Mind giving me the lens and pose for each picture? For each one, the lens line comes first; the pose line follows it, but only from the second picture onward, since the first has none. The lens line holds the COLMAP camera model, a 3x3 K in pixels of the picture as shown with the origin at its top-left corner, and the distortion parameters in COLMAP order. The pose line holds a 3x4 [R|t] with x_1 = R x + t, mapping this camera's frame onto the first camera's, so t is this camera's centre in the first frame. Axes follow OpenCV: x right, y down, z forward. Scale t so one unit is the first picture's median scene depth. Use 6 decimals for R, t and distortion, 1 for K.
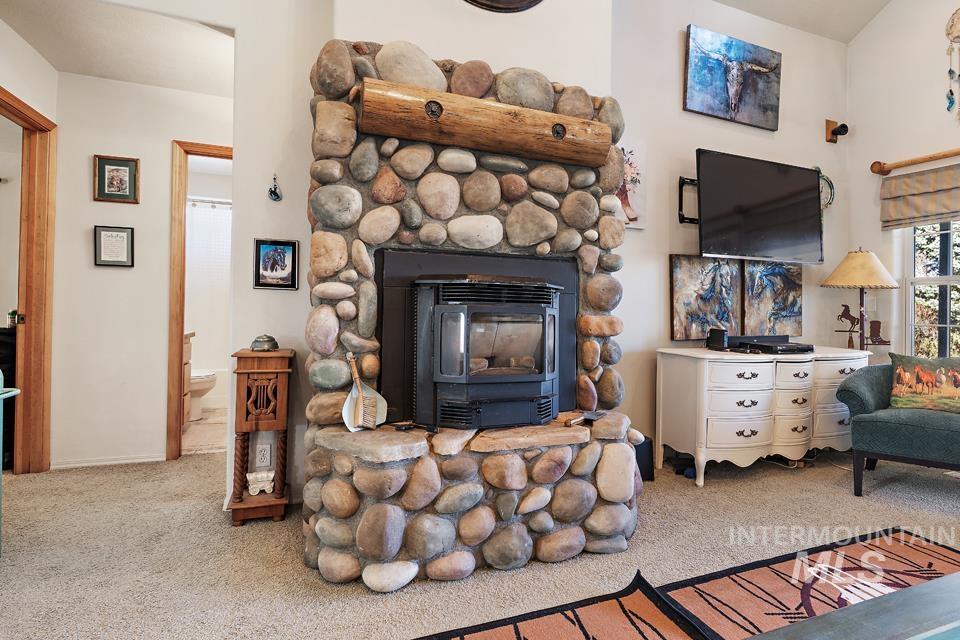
lens RADIAL K [[437.1, 0, 501.1], [0, 437.1, 303.6], [0, 0, 1]] dist [-0.000317, 0.001815]
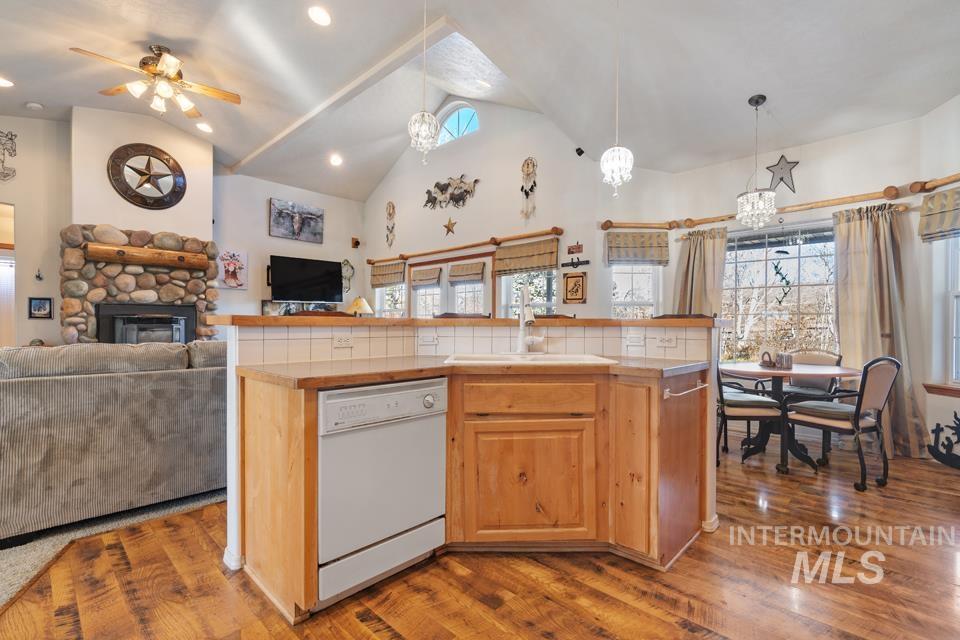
lens RADIAL K [[437.1, 0, 474.0], [0, 437.1, 323.9], [0, 0, 1]] dist [-0.000317, 0.001815]
pose [[0.914725, -0.016004, 0.403761, 0.673031], [0.007779, 0.999728, 0.022003, -0.043141], [-0.404003, -0.016986, 0.914600, -2.139258]]
